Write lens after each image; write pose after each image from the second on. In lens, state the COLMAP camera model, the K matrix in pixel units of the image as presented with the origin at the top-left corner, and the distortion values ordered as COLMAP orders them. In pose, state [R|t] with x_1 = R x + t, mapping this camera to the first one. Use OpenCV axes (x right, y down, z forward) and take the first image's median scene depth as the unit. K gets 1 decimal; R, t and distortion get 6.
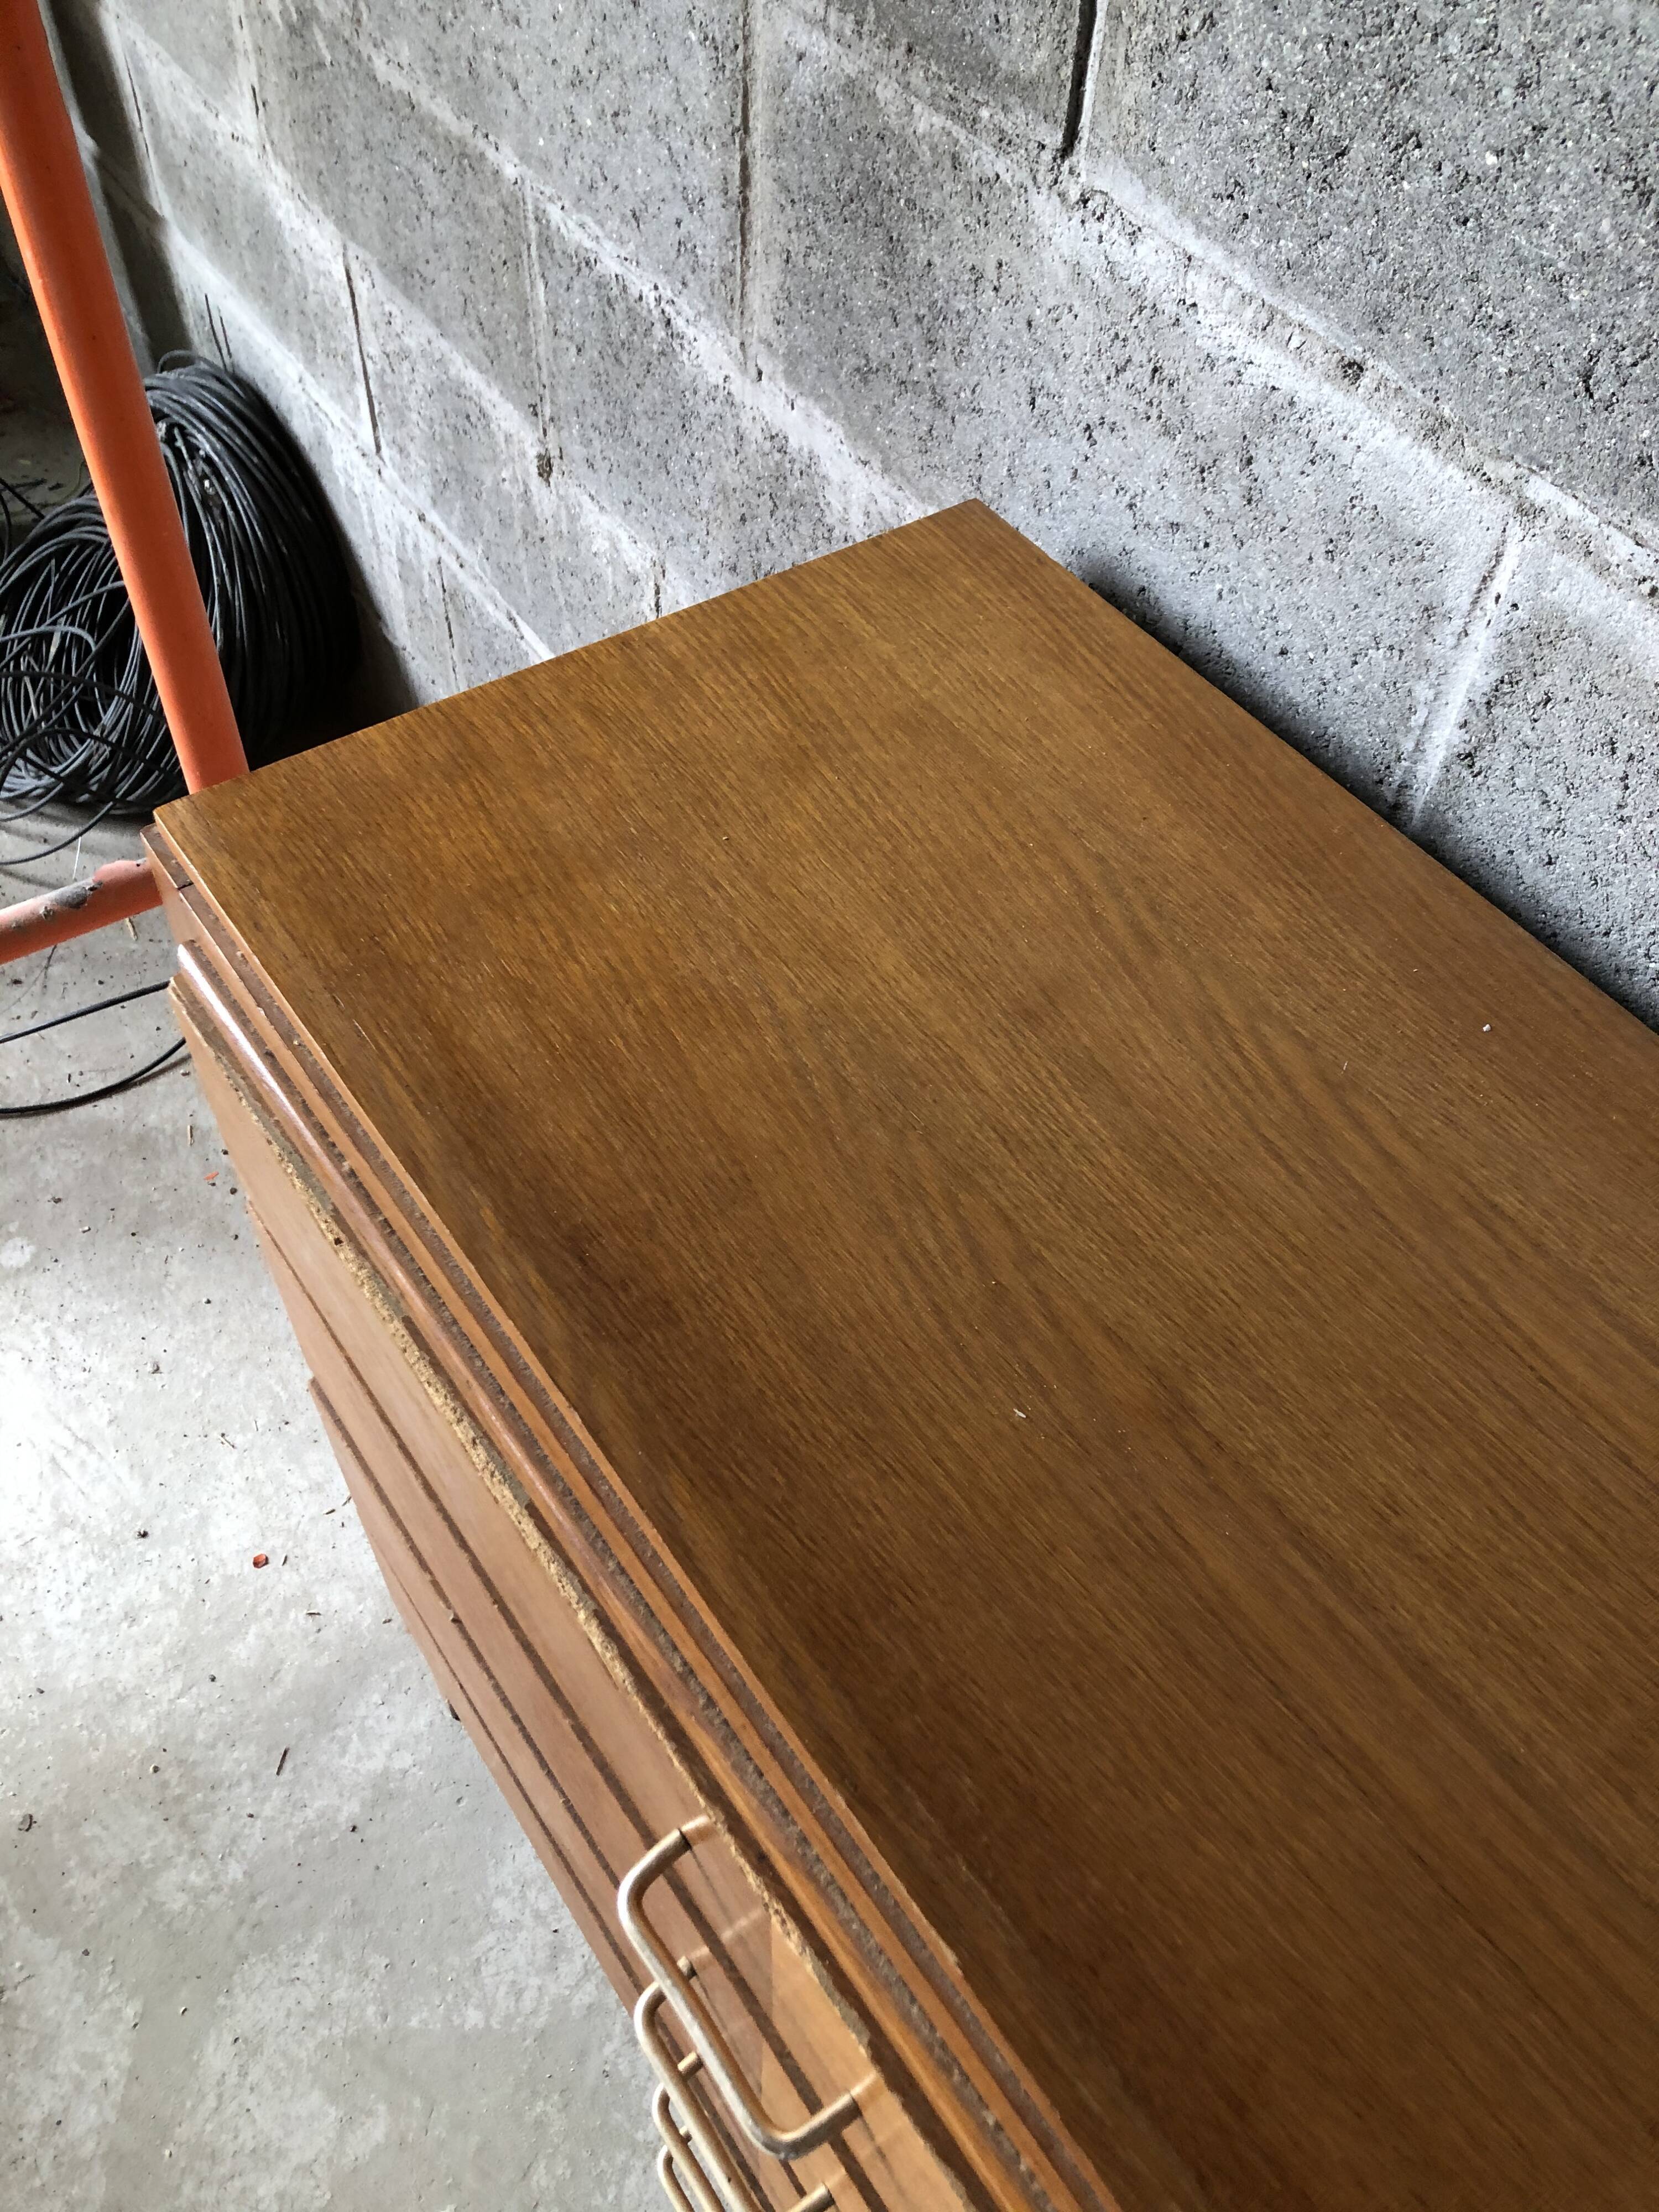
lens RADIAL K [[1808.2, 0, 866.0], [0, 1808.2, 1121.2], [0, 0, 1]] dist [0.023630, 0.006101]
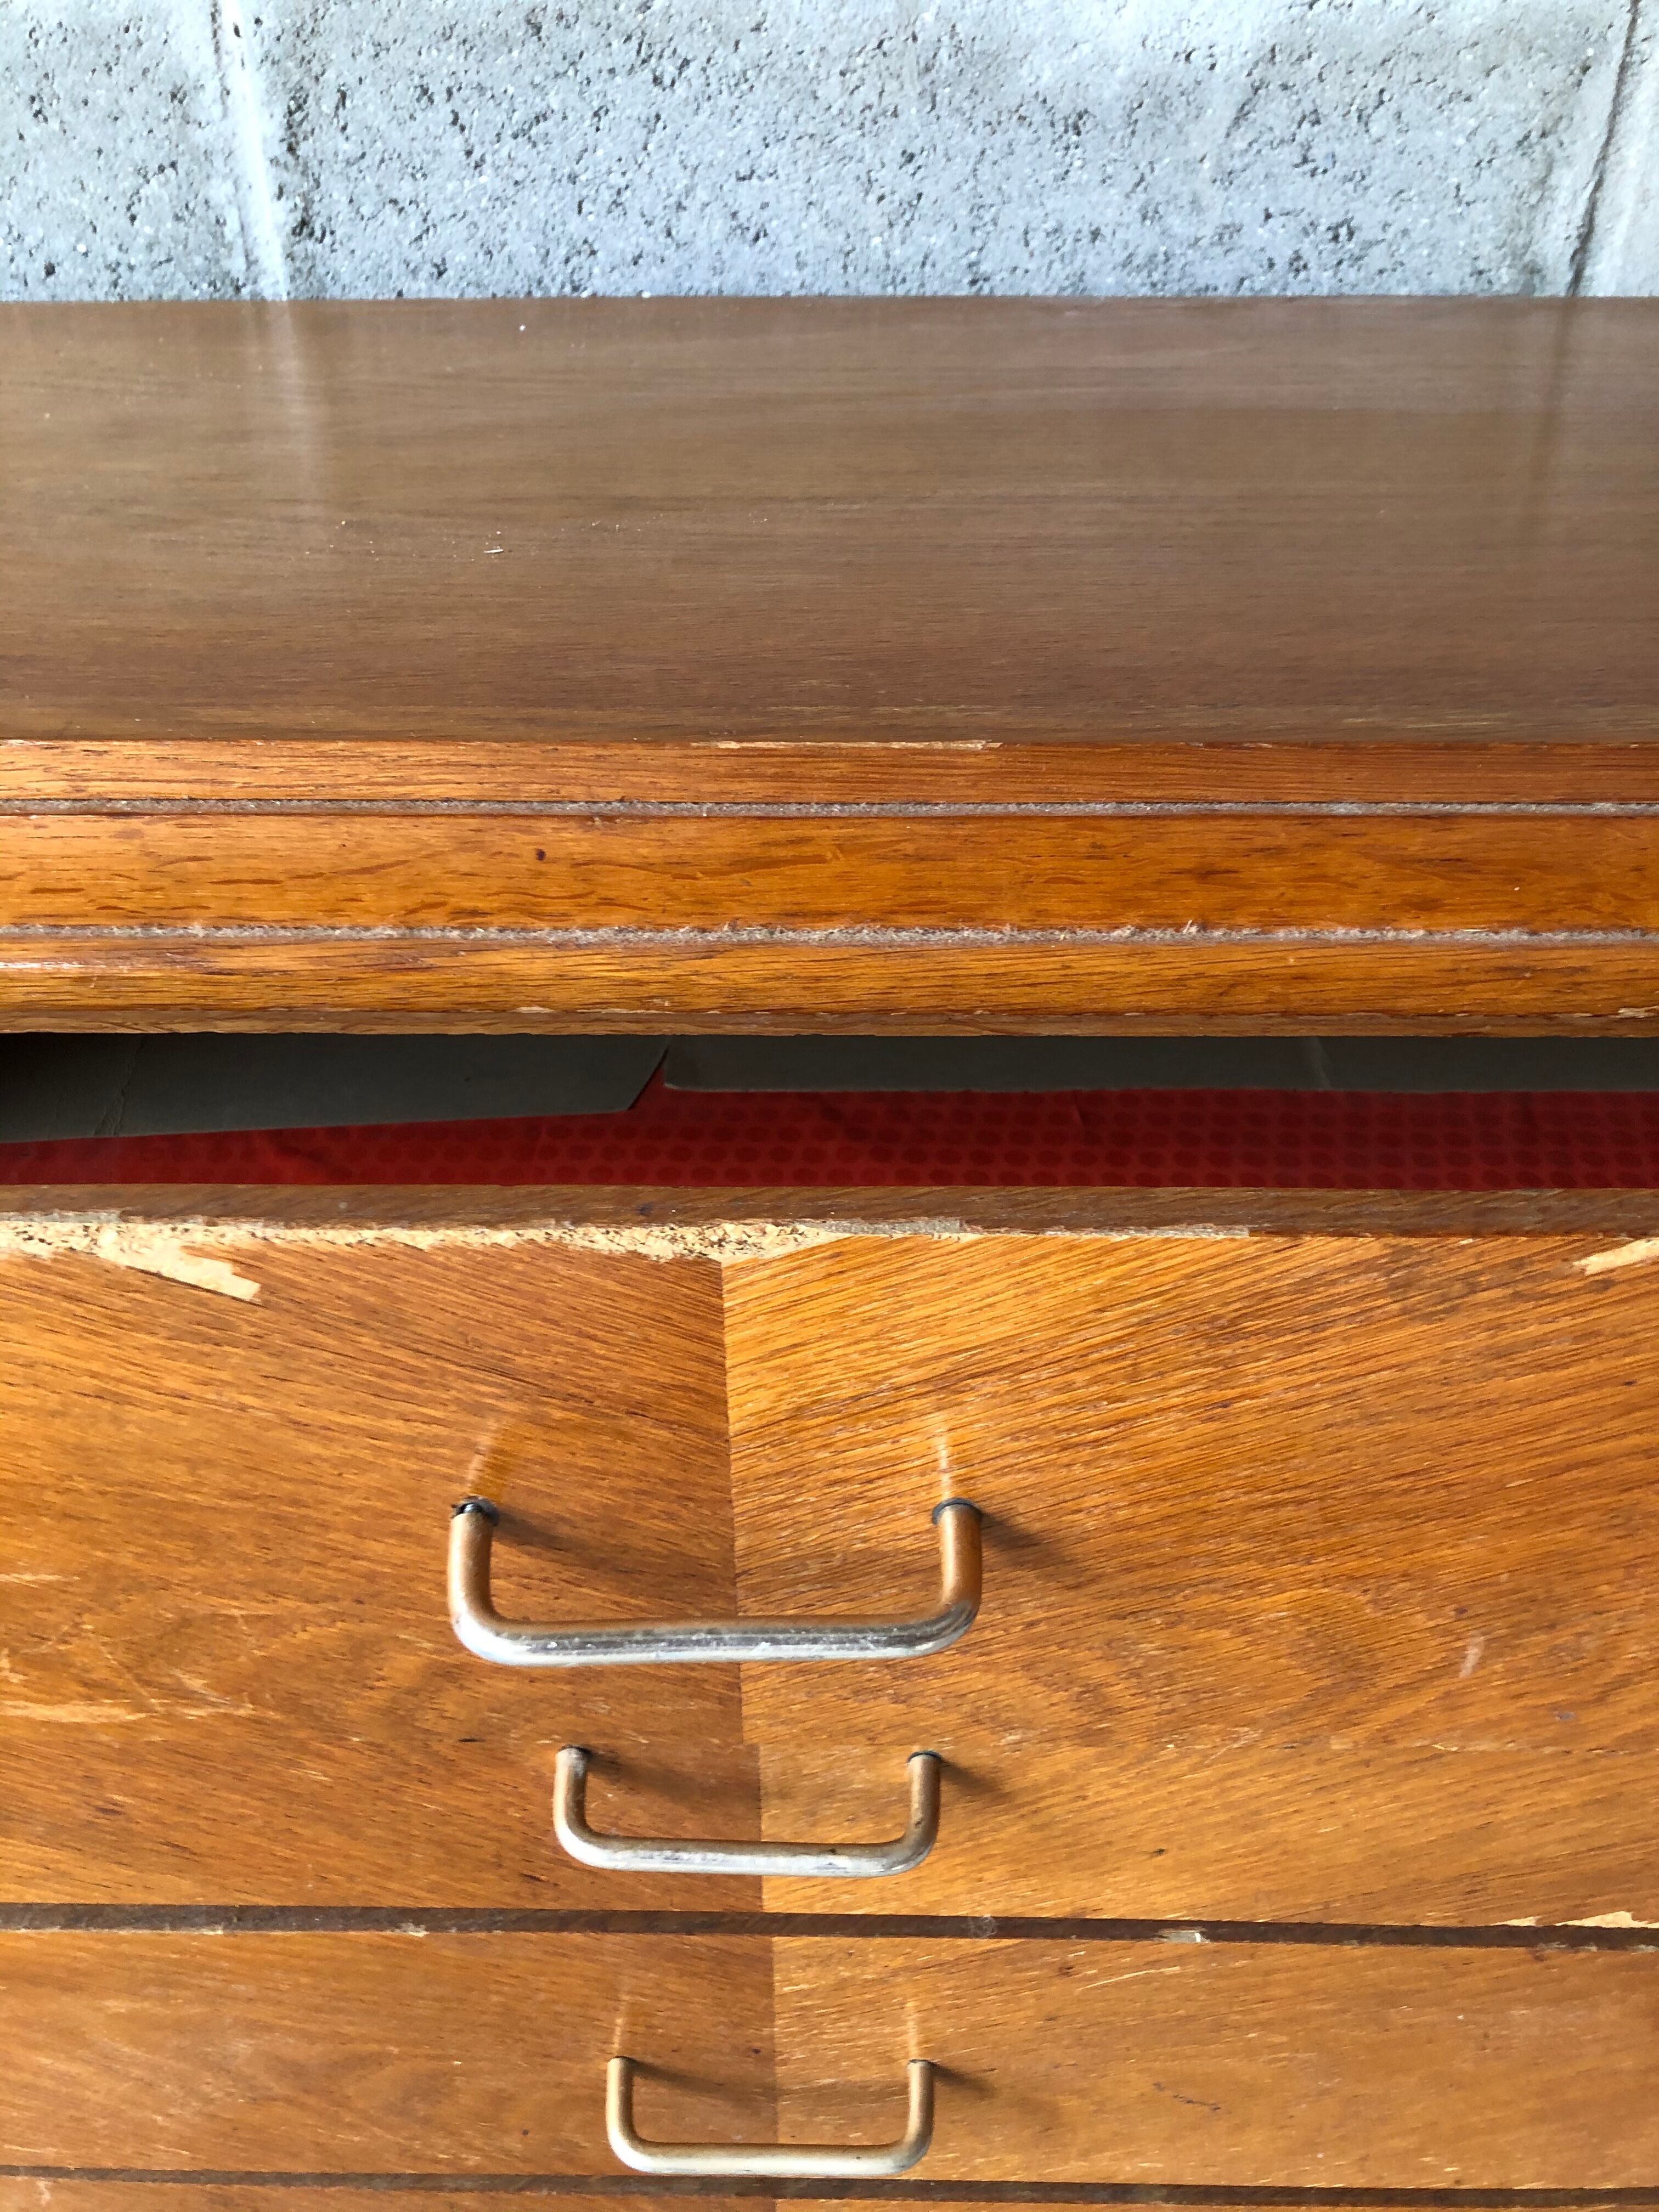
lens RADIAL K [[1781.4, 0, 783.5], [0, 1781.4, 1095.4], [0, 0, 1]] dist [0.031760, -0.033612]
pose [[0.593460, -0.490032, 0.638493, -0.303280], [0.653745, 0.756224, -0.027247, 0.295036], [-0.469492, 0.433582, 0.769145, 0.304225]]
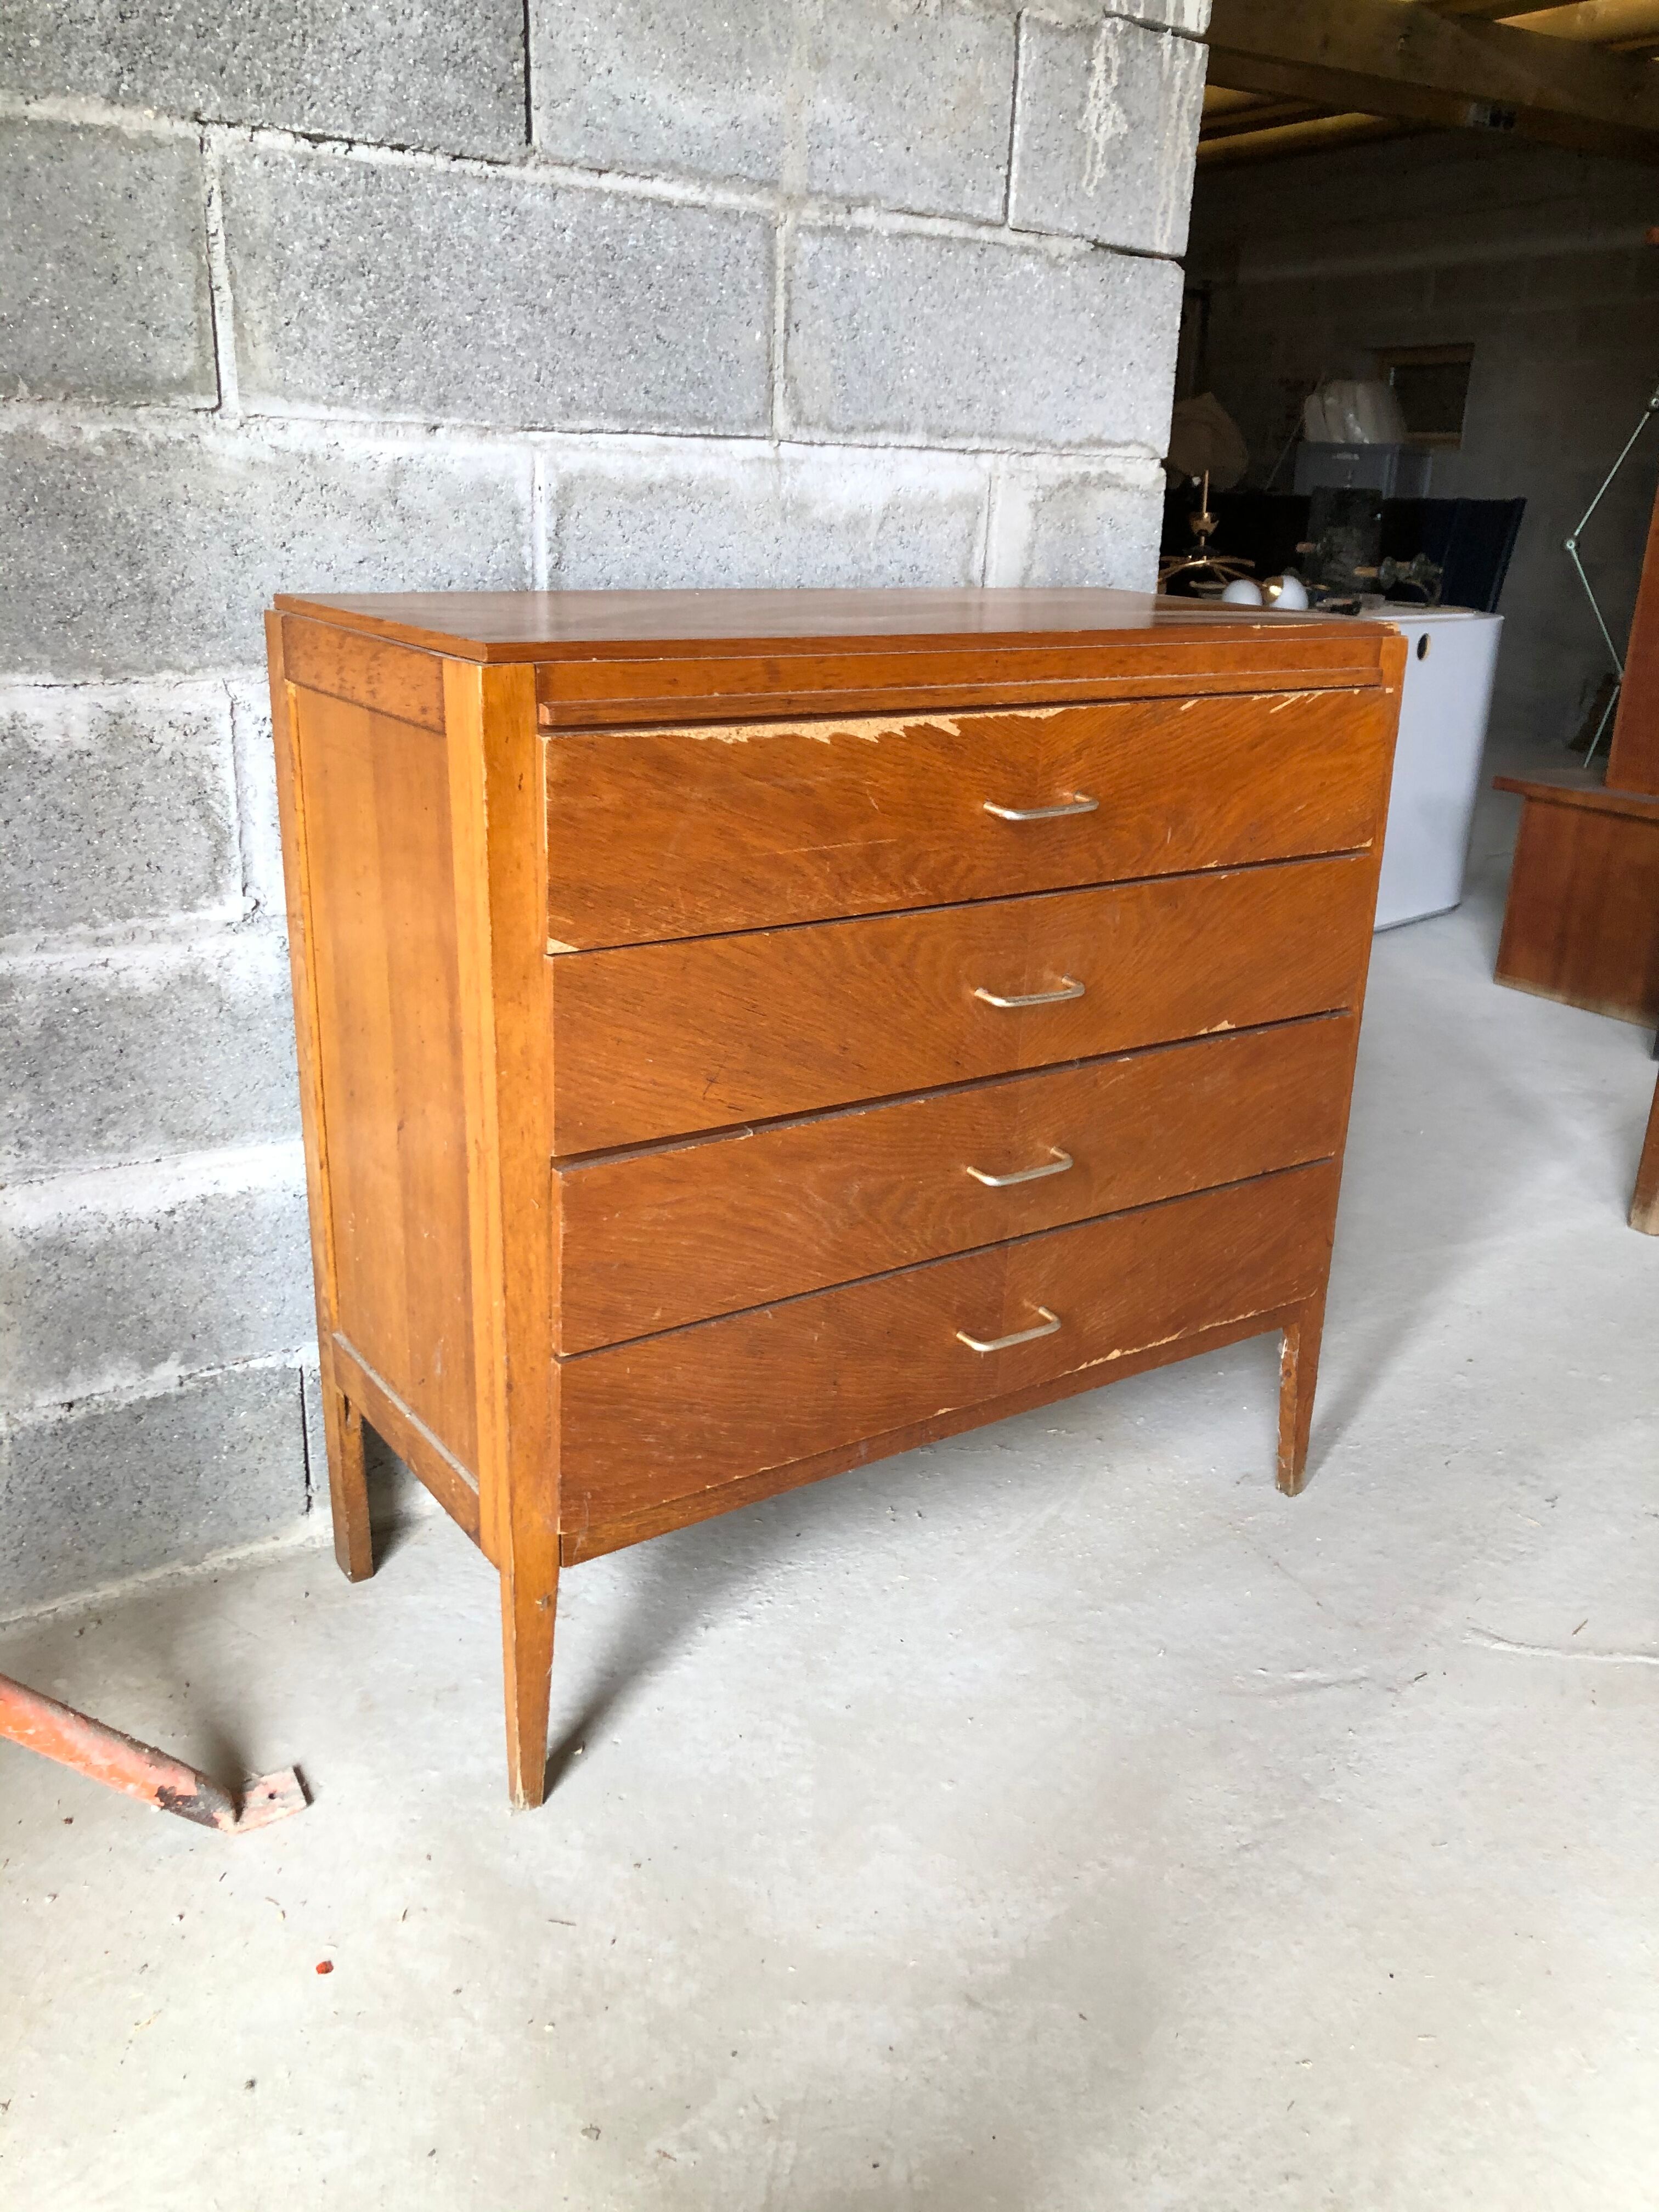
lens RADIAL K [[1799.0, 0, 853.8], [0, 1799.0, 1094.4], [0, 0, 1]] dist [-0.024514, 0.100819]
pose [[0.015976, -0.378978, 0.925268, -1.713475], [0.763377, 0.602273, 0.233503, -0.038985], [-0.645756, 0.702598, 0.298924, 0.485580]]
